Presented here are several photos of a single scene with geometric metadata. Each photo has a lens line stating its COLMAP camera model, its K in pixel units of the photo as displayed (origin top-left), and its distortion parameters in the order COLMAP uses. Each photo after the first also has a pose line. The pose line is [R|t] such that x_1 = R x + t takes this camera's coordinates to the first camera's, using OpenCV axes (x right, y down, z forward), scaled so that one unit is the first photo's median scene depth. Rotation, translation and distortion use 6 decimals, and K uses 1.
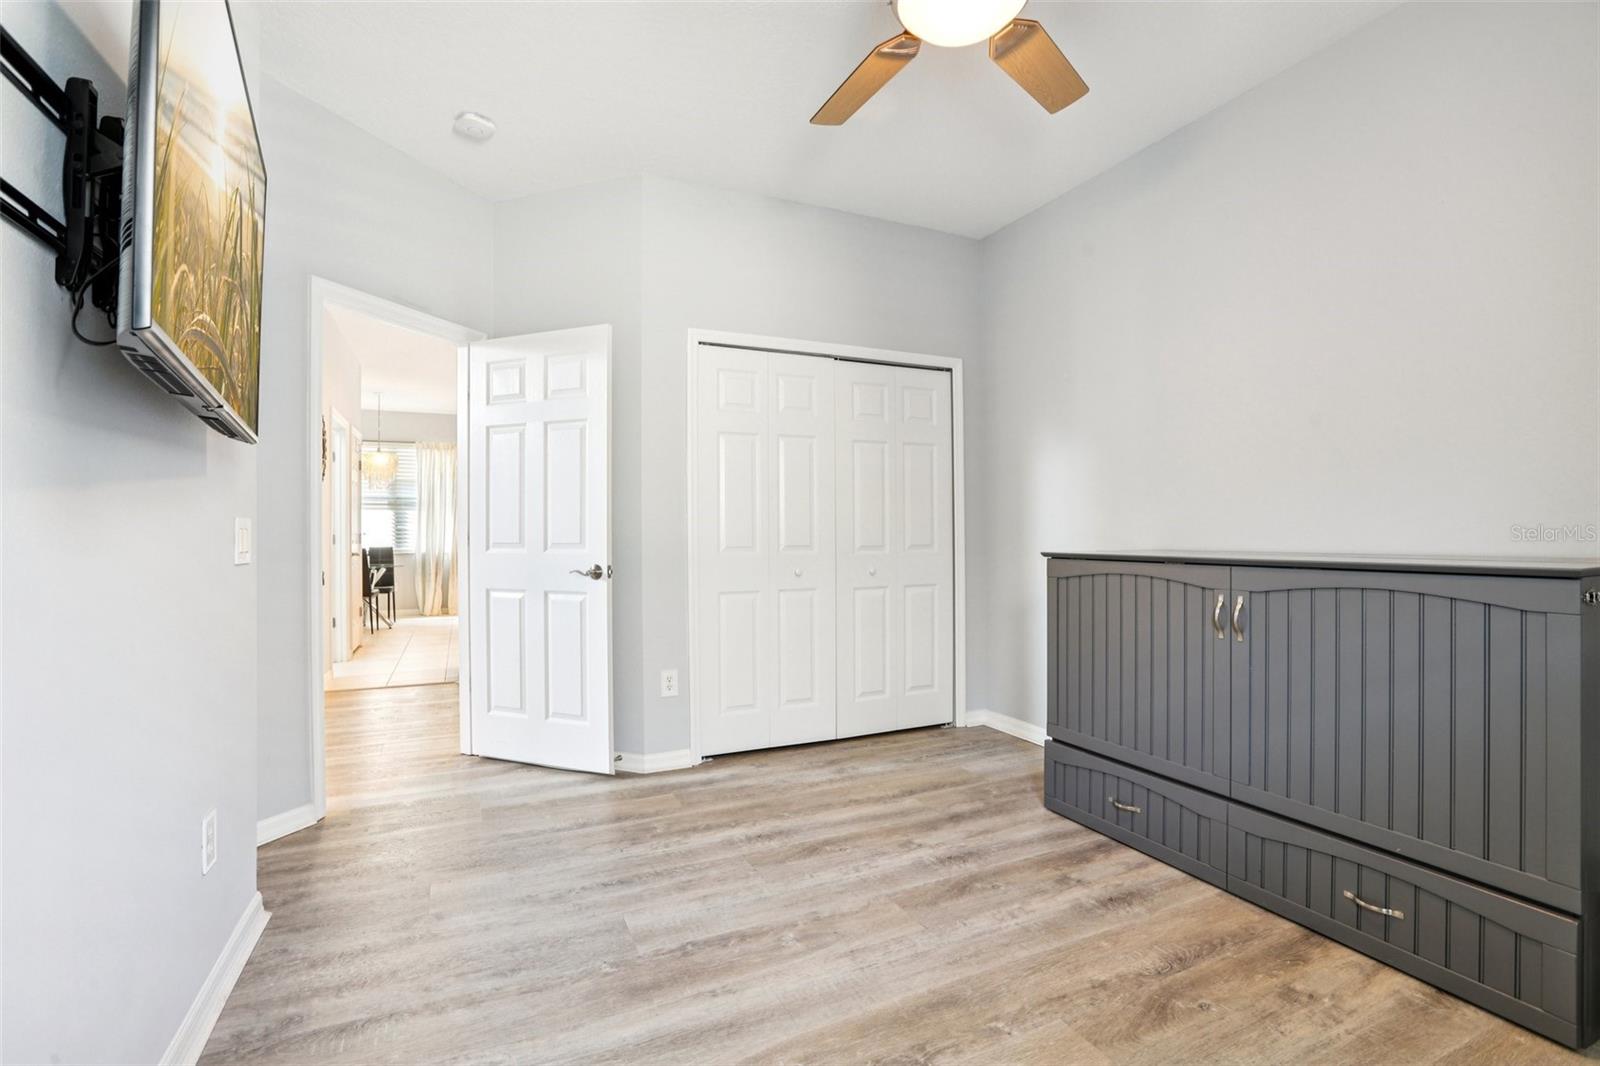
lens RADIAL K [[727.7, 0, 792.2], [0, 727.7, 529.2], [0, 0, 1]] dist [-0.053266, 0.016307]
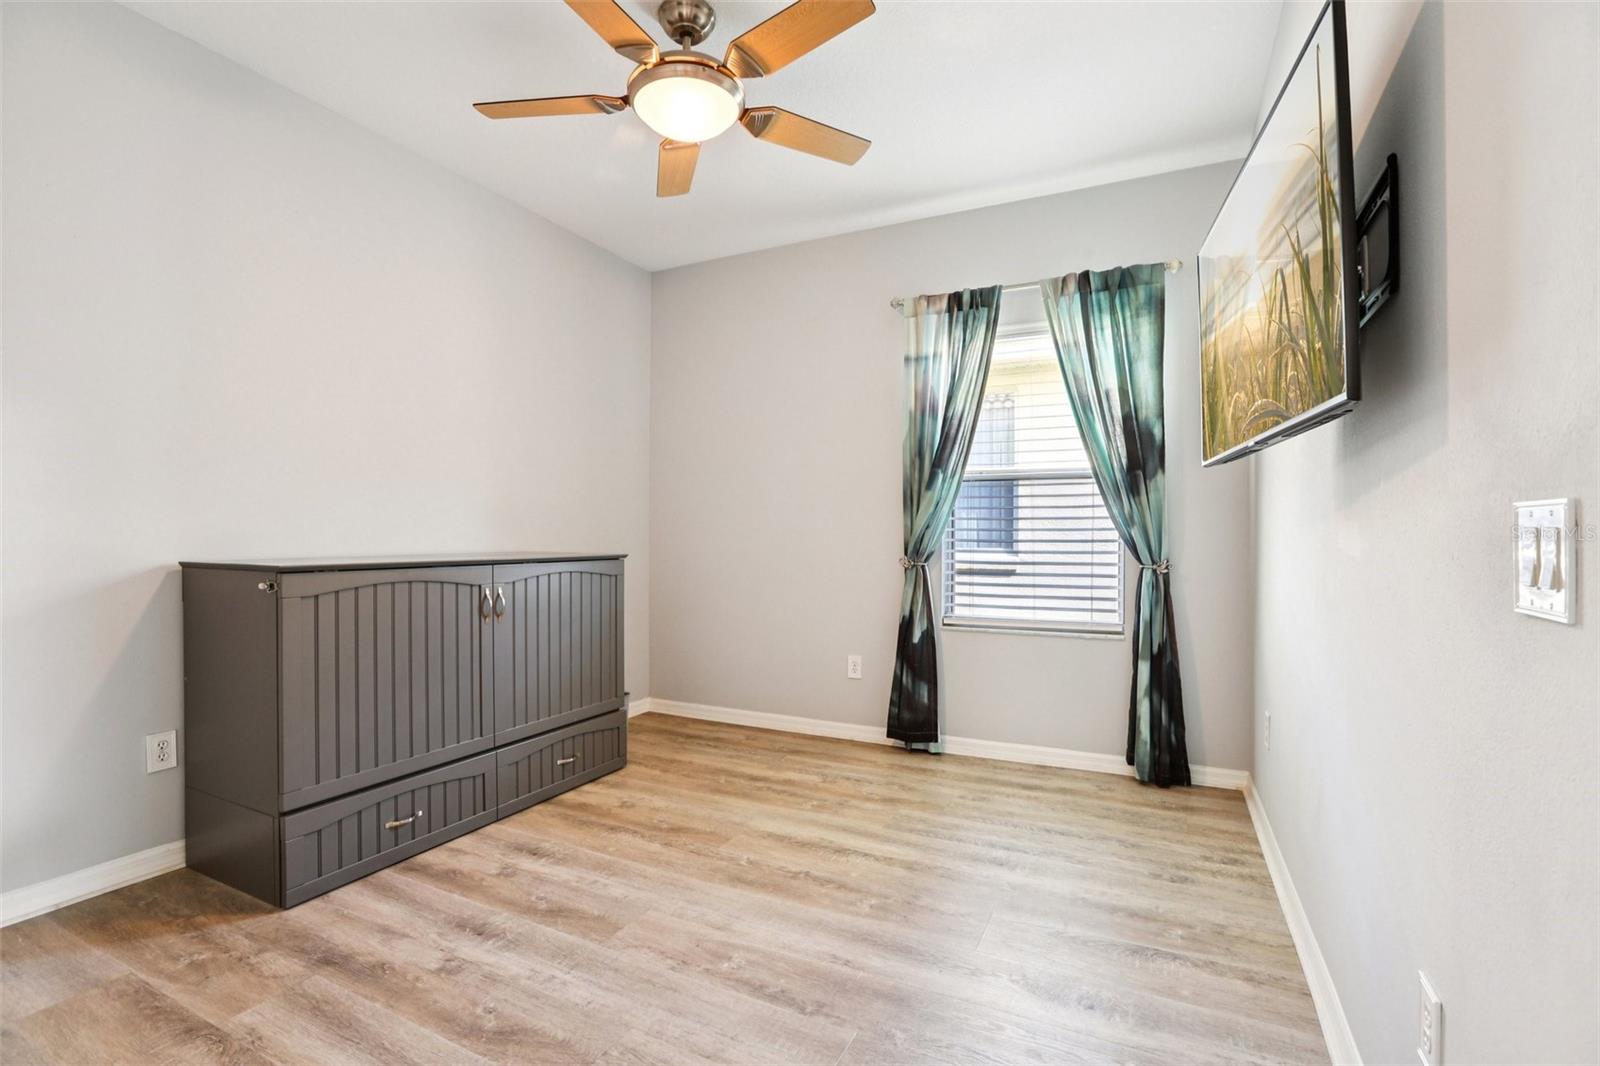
lens RADIAL K [[727.7, 0, 798.4], [0, 727.7, 532.9], [0, 0, 1]] dist [-0.053266, 0.016307]
pose [[-0.623673, 0.004234, 0.781674, -0.735032], [-0.001515, 0.999977, -0.006625, 0.002982], [-0.781684, -0.005316, -0.623652, 1.392220]]
